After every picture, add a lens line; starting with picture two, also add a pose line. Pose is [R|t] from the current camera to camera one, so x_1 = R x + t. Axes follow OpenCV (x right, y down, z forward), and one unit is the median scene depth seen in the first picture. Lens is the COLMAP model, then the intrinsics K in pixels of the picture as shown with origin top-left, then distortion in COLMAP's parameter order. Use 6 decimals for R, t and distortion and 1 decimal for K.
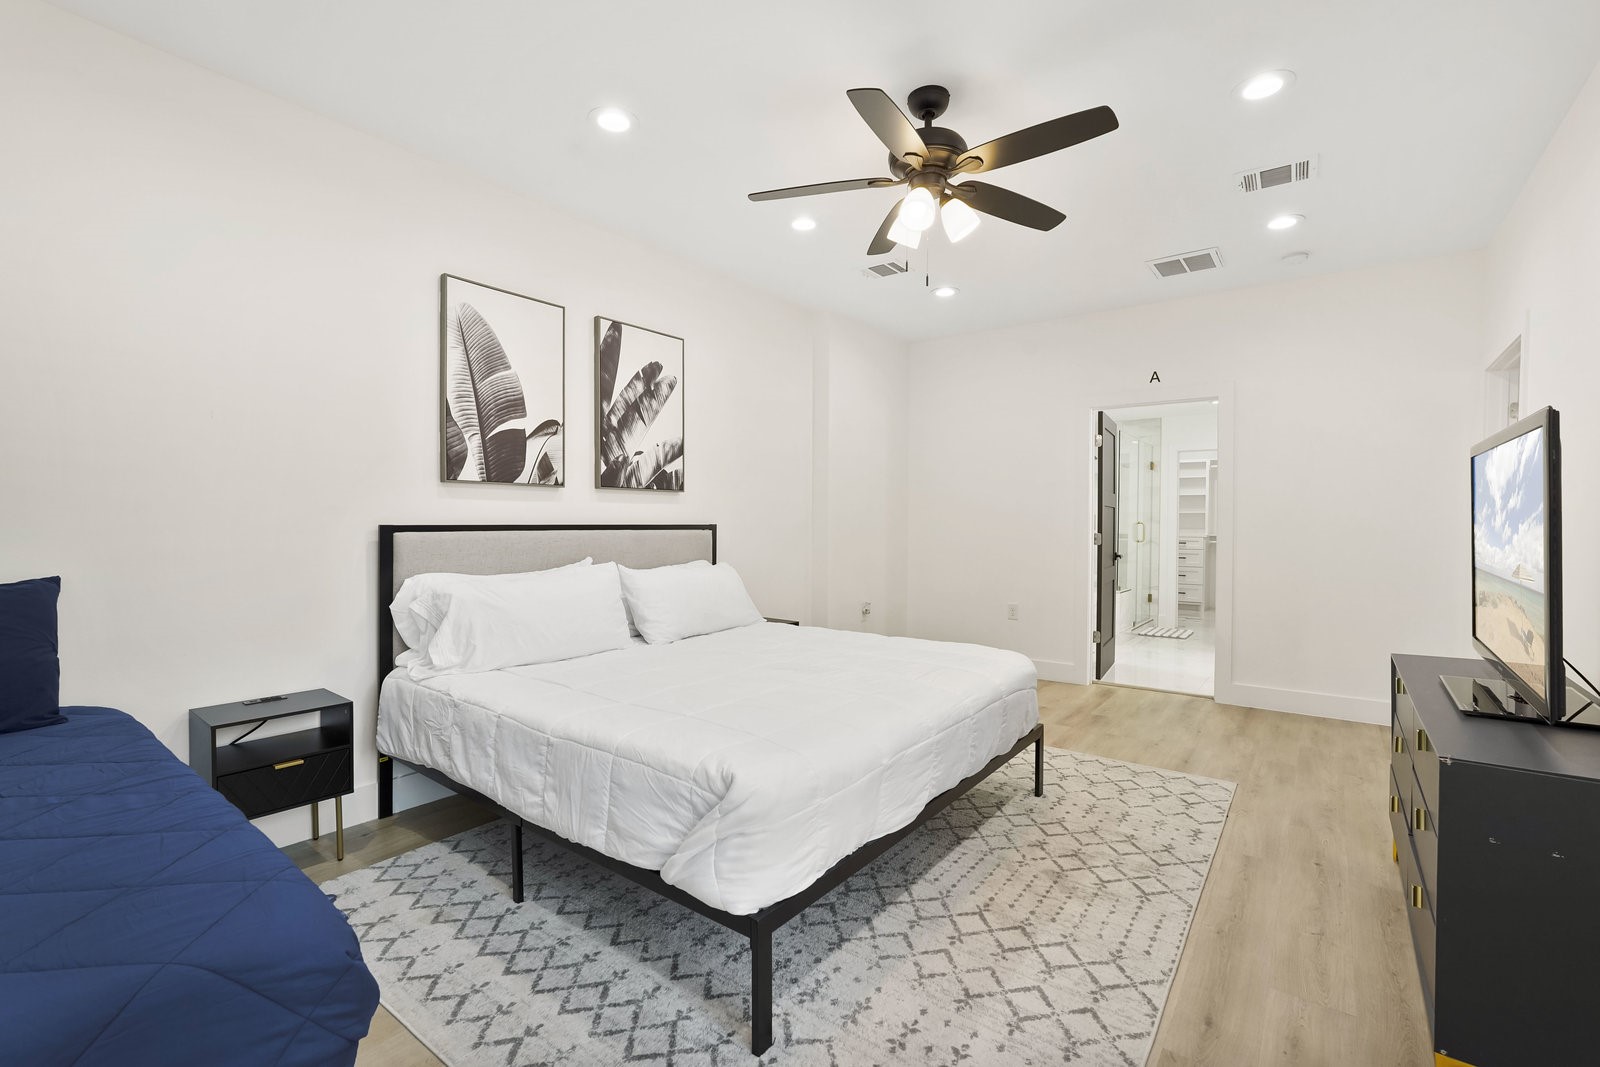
lens RADIAL K [[683.6, 0, 800.0], [0, 683.6, 533.5], [0, 0, 1]] dist [-0.021621, 0.000103]
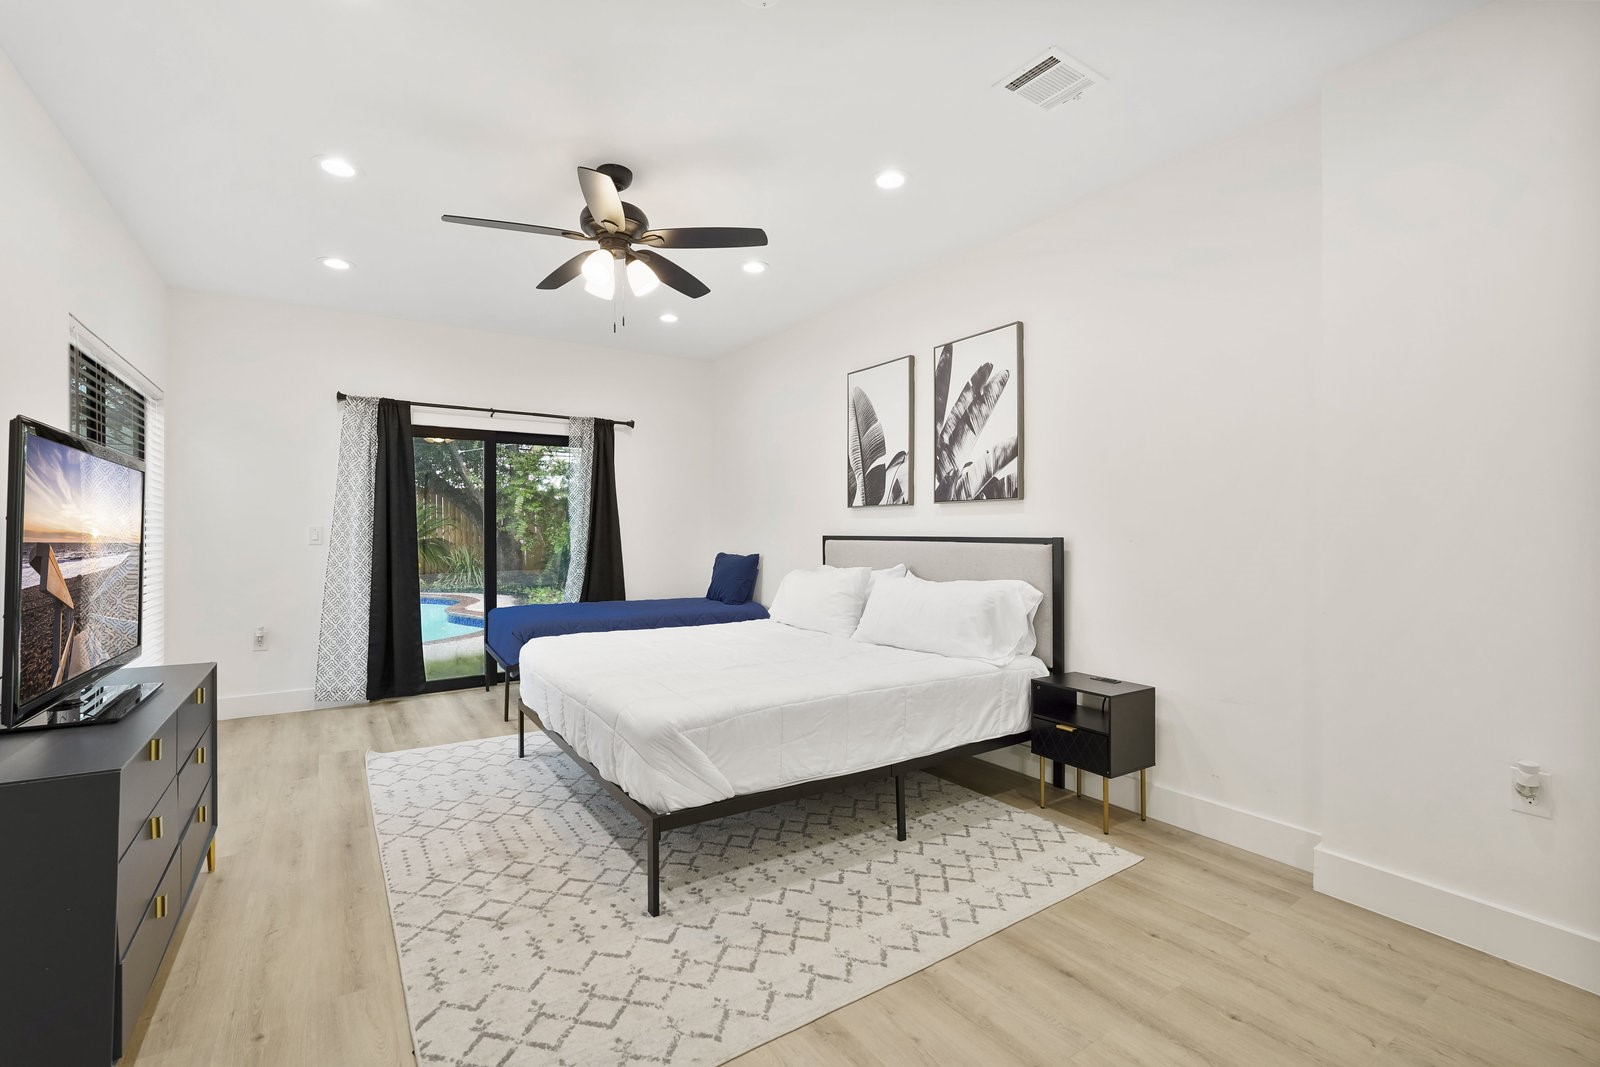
lens RADIAL K [[712.2, 0, 805.5], [0, 712.2, 524.8], [0, 0, 1]] dist [-0.000518, 0.000634]
pose [[-0.313109, -0.010098, -0.949664, 0.854651], [-0.017394, 0.999837, -0.004897, -0.022558], [0.949558, 0.014985, -0.313233, 1.156217]]
